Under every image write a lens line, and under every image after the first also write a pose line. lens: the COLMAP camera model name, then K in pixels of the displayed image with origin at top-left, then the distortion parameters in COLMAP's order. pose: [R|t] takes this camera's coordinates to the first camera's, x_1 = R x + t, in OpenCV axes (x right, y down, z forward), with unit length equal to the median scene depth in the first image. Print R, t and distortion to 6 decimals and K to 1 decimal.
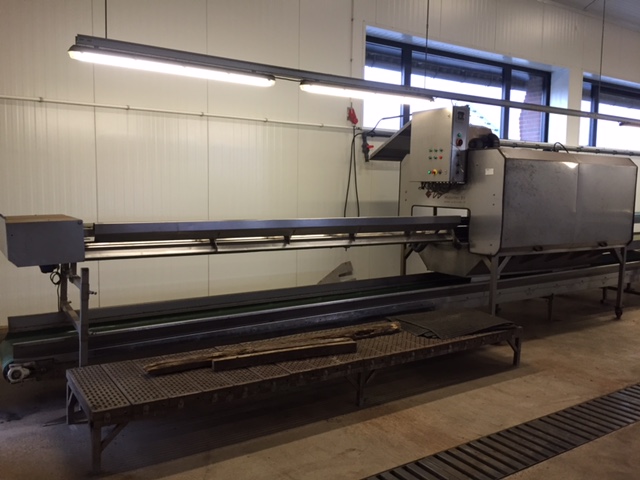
lens RADIAL K [[546.4, 0, 319.3], [0, 546.4, 239.1], [0, 0, 1]] dist [0.026614, -0.024420]
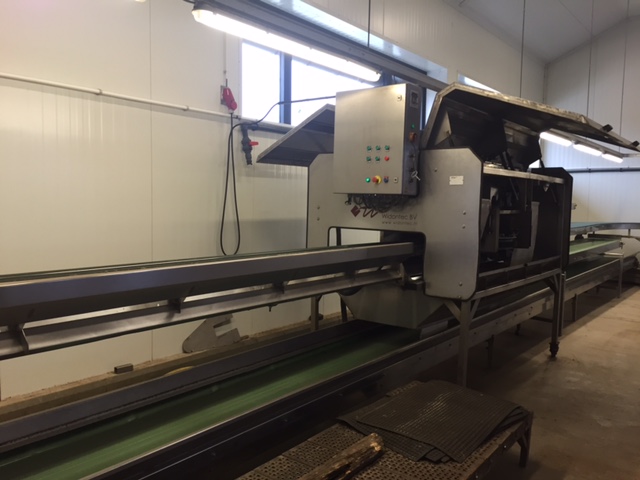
lens RADIAL K [[546.4, 0, 321.8], [0, 546.4, 241.2], [0, 0, 1]] dist [0.026614, -0.024420]
pose [[0.941682, -0.022415, 0.335758, -0.077673], [0.027295, 0.999579, -0.009822, -0.038367], [-0.335396, 0.018414, 0.941897, 0.356249]]
